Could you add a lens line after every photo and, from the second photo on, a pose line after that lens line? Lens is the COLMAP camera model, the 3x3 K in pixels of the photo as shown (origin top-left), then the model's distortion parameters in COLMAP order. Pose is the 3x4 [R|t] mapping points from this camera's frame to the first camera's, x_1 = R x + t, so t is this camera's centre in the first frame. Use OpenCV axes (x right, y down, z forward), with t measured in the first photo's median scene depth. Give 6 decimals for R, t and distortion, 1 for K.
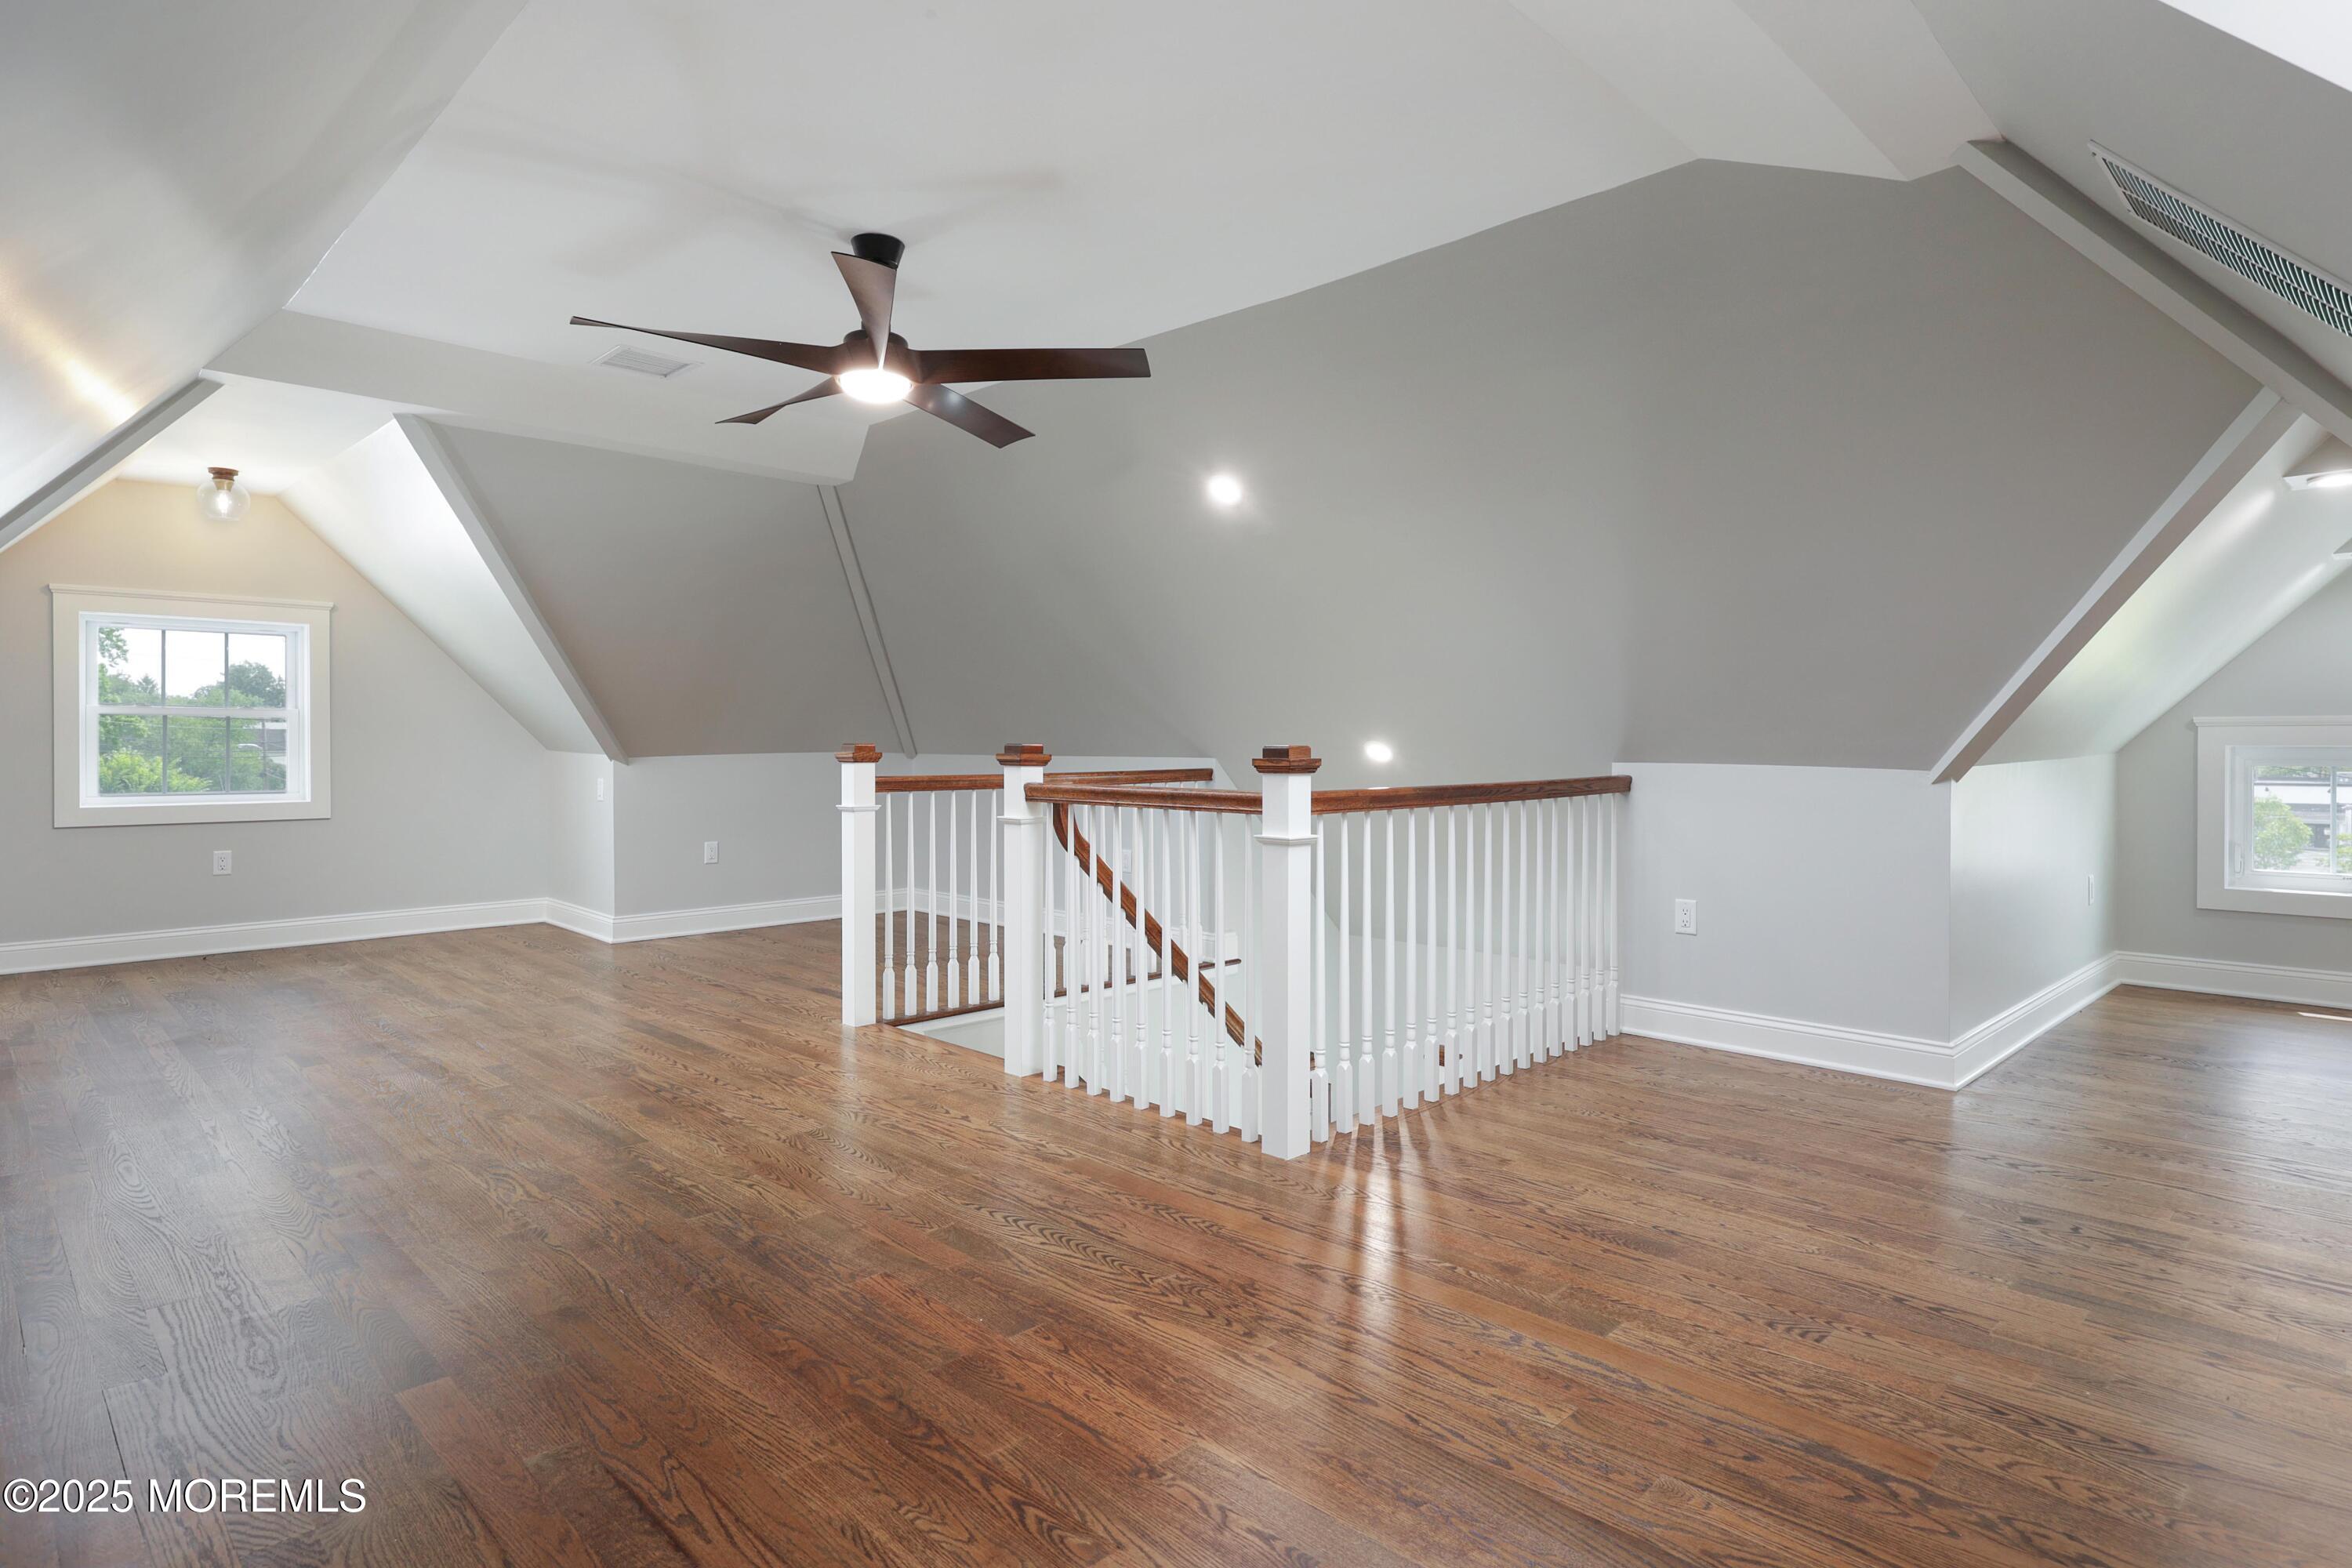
lens RADIAL K [[1279.7, 0, 1185.3], [0, 1279.7, 770.8], [0, 0, 1]] dist [0.002159, -0.000553]
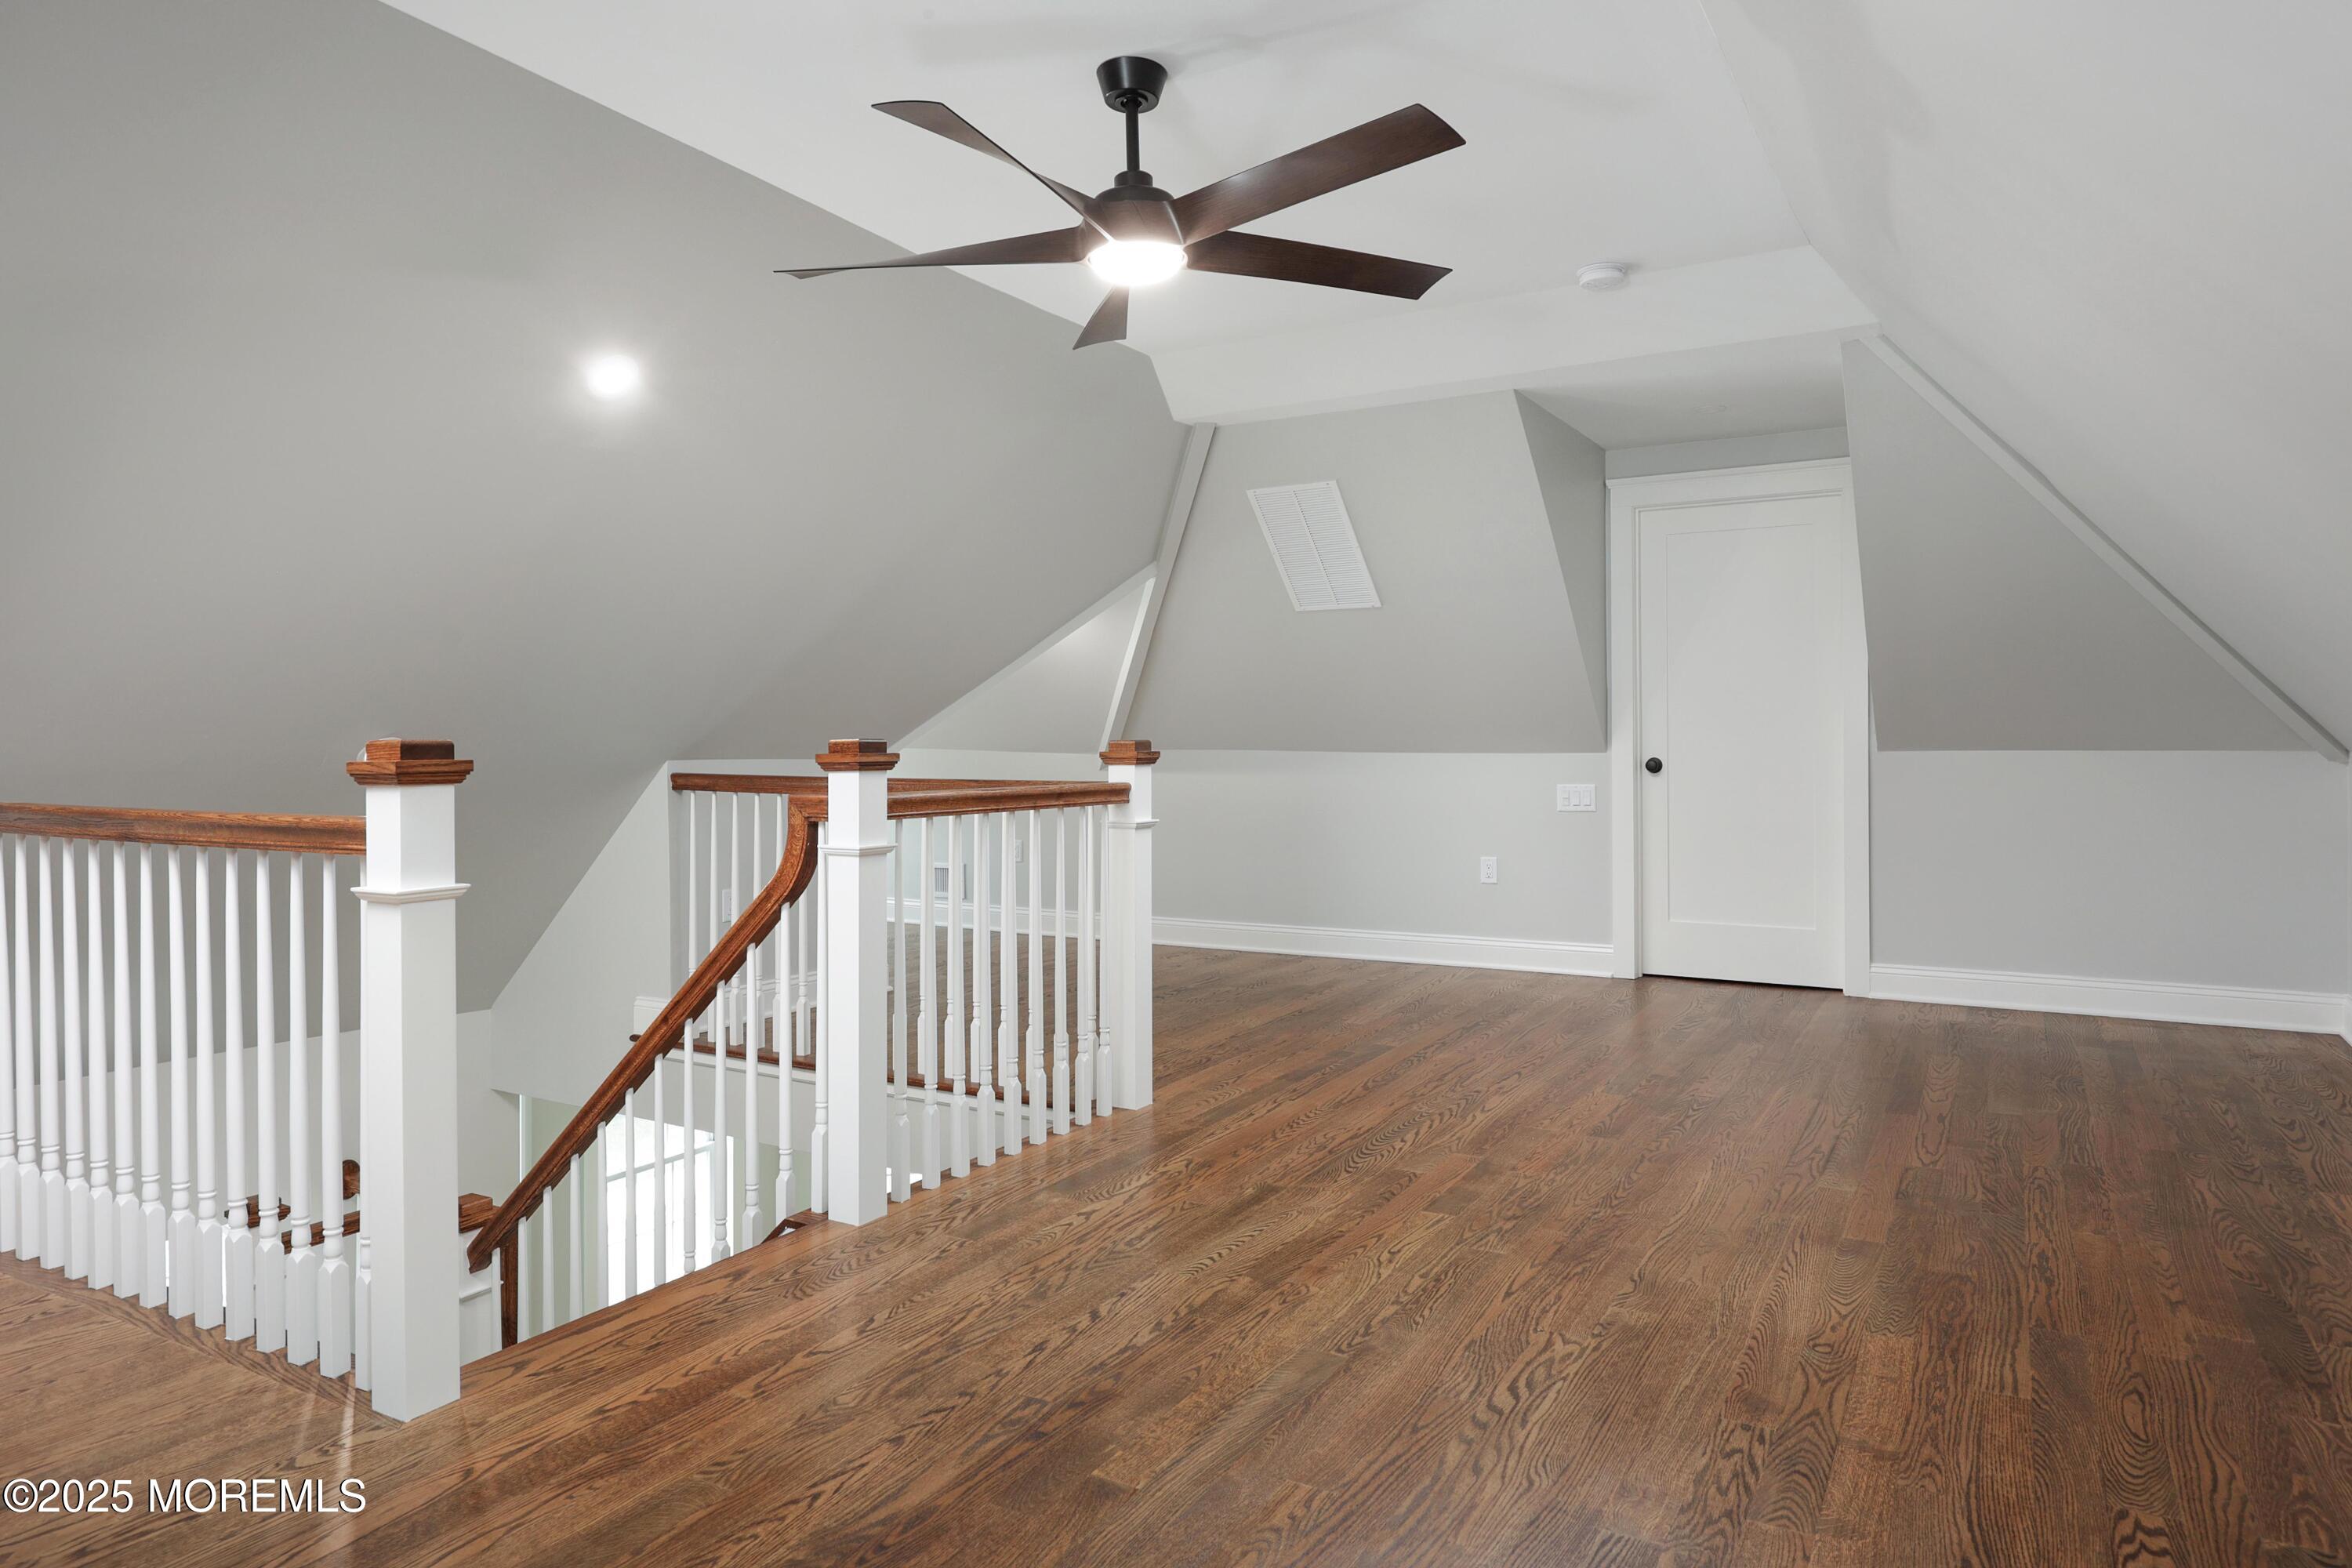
lens RADIAL K [[1407.3, 0, 1184.1], [0, 1407.3, 774.0], [0, 0, 1]] dist [-0.002767, 0.003319]
pose [[-0.260099, -0.017215, 0.965429, -0.983911], [0.027697, 0.999297, 0.025281, -0.018642], [-0.965185, 0.033315, -0.259439, 1.117620]]
